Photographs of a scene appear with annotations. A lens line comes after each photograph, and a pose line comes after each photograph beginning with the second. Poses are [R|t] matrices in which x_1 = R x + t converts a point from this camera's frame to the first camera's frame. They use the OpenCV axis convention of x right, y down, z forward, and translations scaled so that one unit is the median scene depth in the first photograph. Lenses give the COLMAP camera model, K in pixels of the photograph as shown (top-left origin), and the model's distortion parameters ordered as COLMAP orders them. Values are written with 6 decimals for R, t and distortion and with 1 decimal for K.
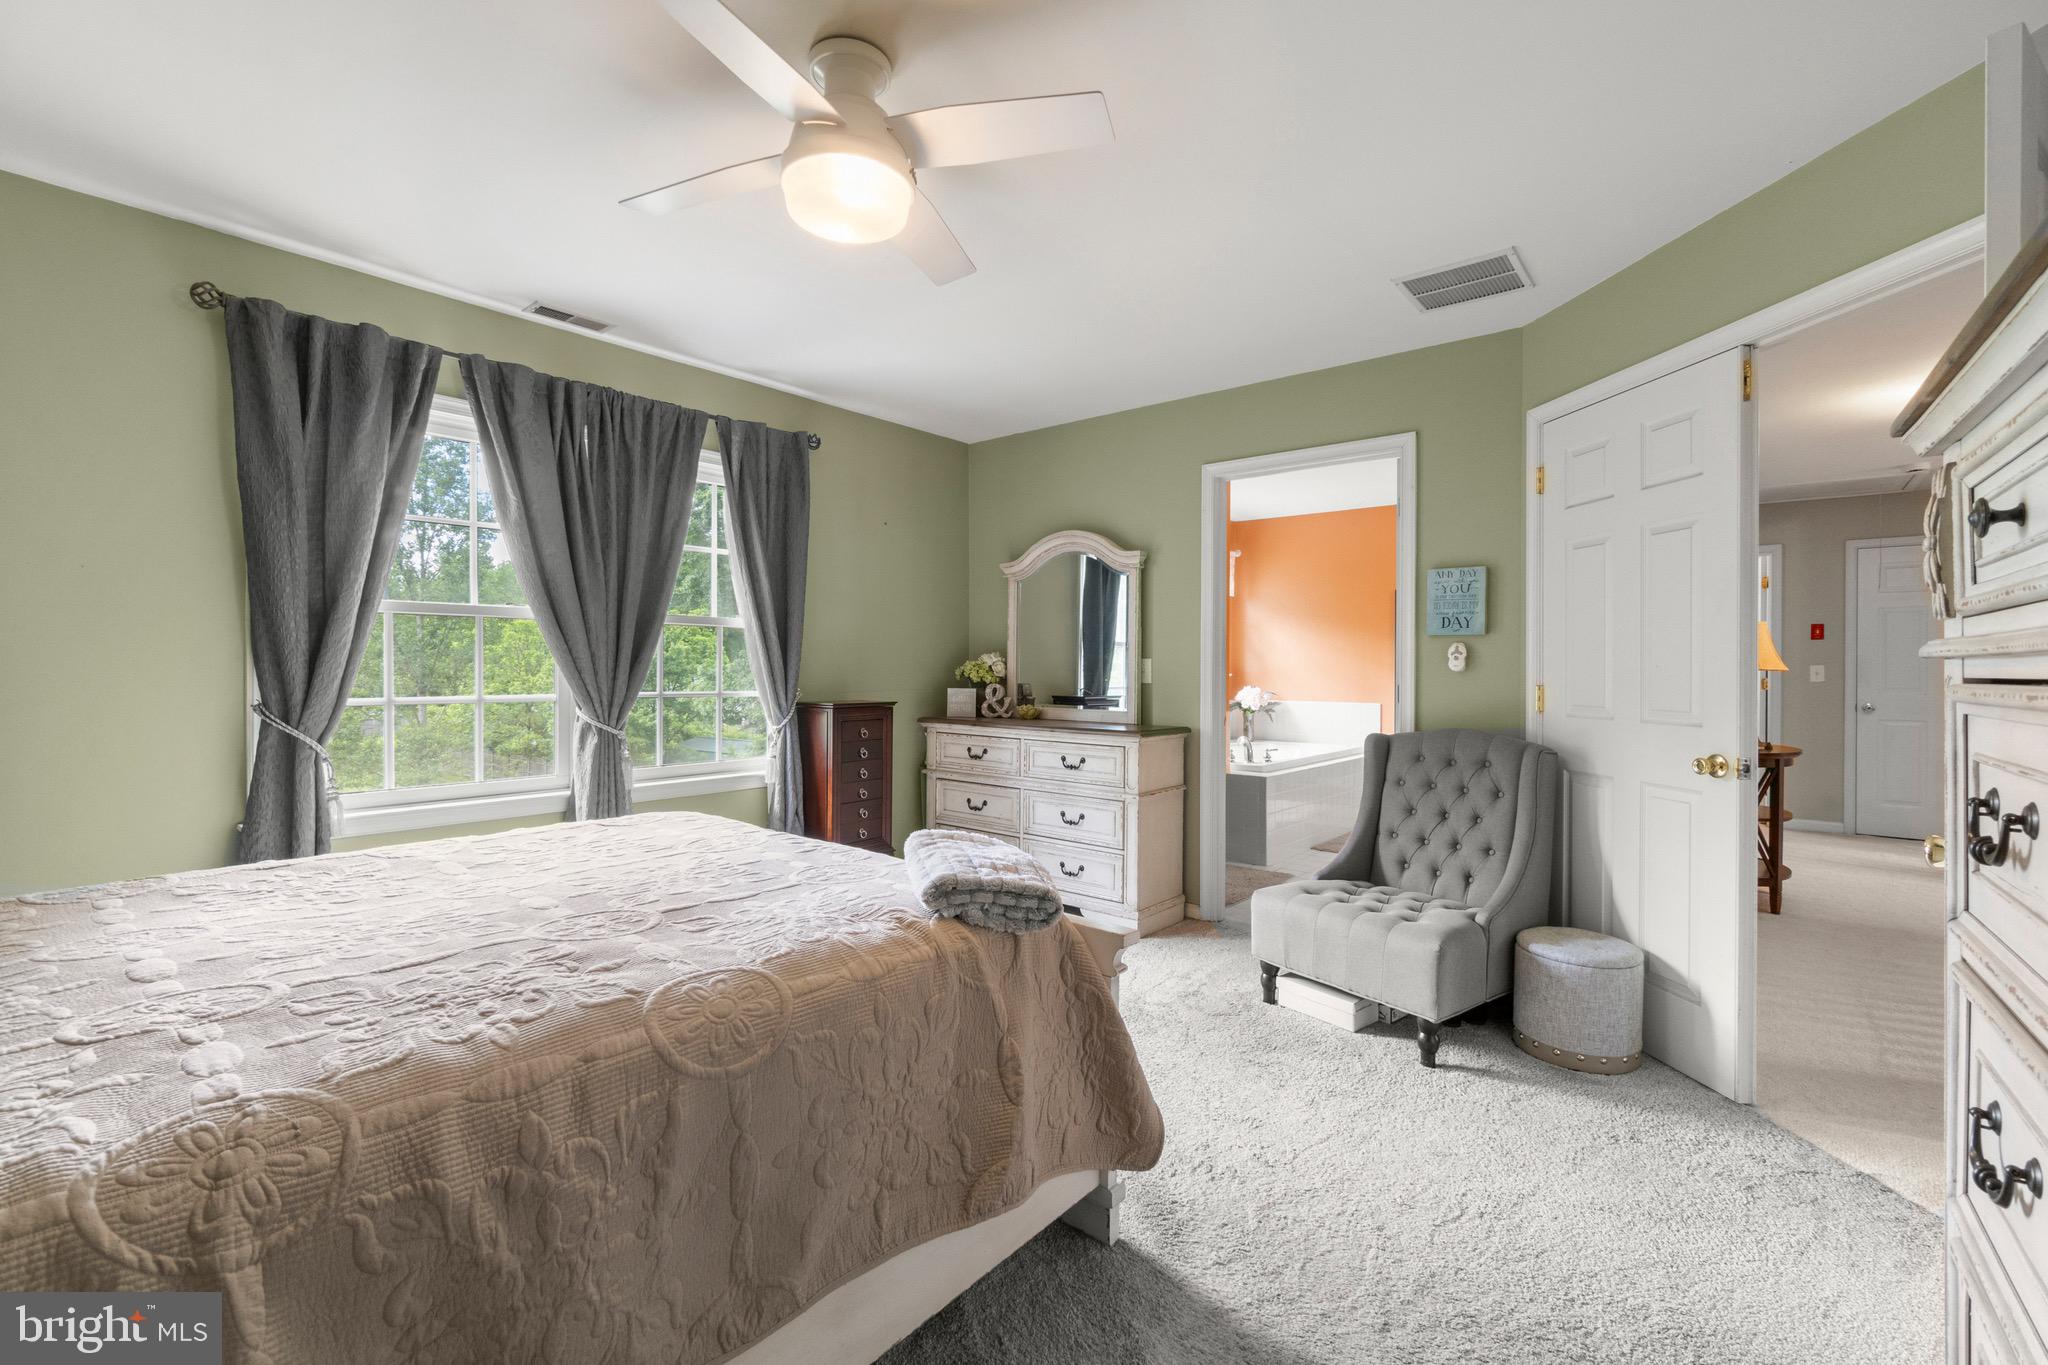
lens RADIAL K [[878.4, 0, 1019.5], [0, 878.4, 681.3], [0, 0, 1]] dist [-0.005809, 0.000130]
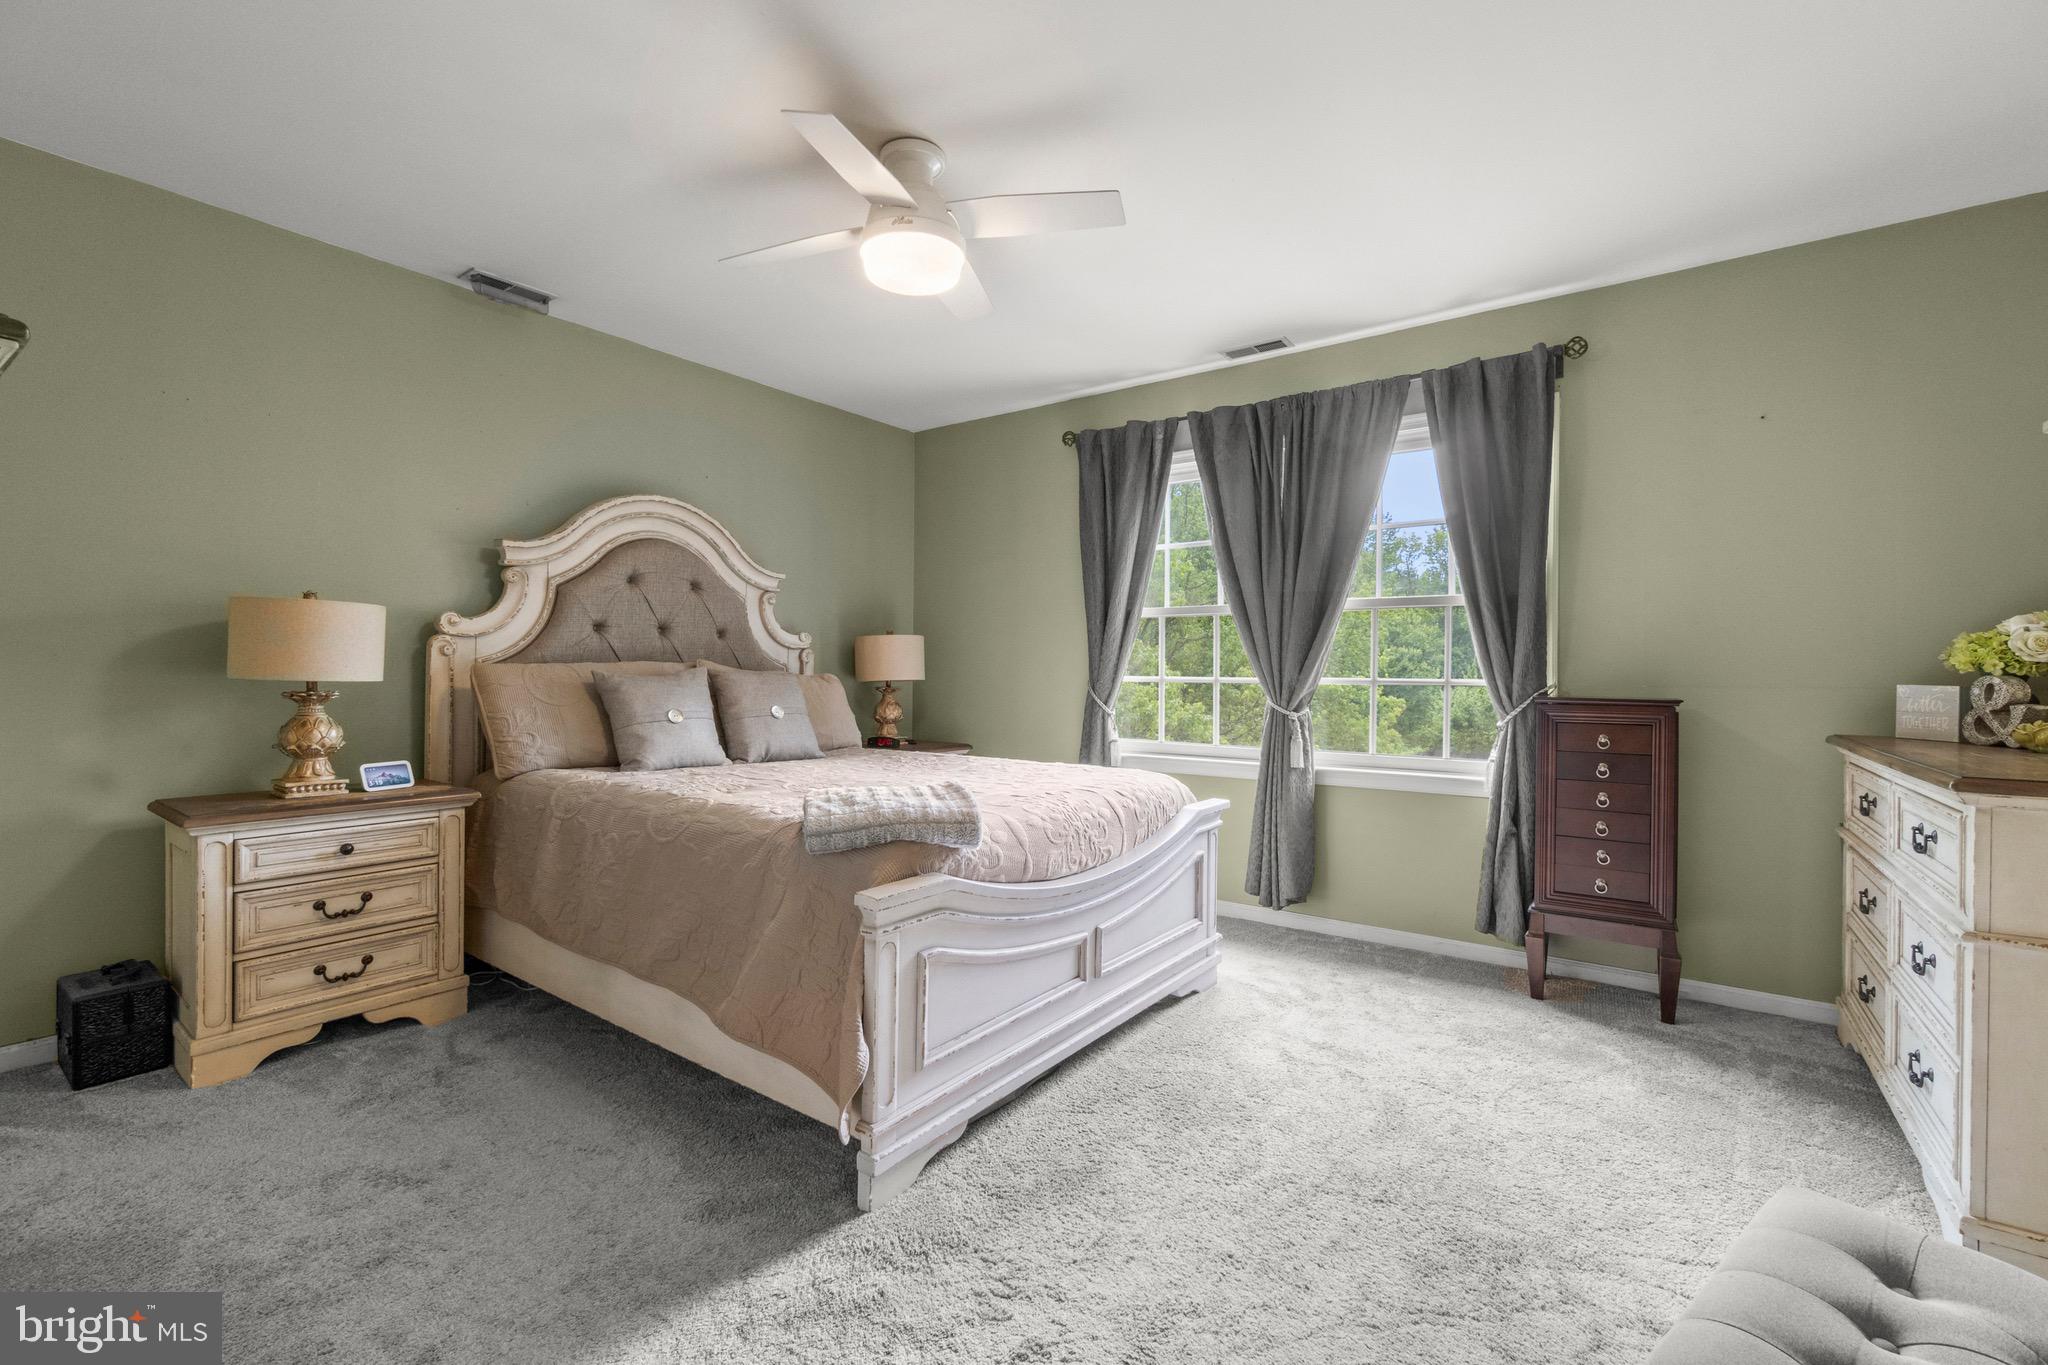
lens RADIAL K [[878.4, 0, 1019.5], [0, 878.4, 681.3], [0, 0, 1]] dist [-0.005809, 0.000130]
pose [[0.069425, 0.011973, -0.997515, 0.608834], [-0.014832, 0.999830, 0.010968, 0.012398], [0.997477, 0.014034, 0.069590, 0.609812]]
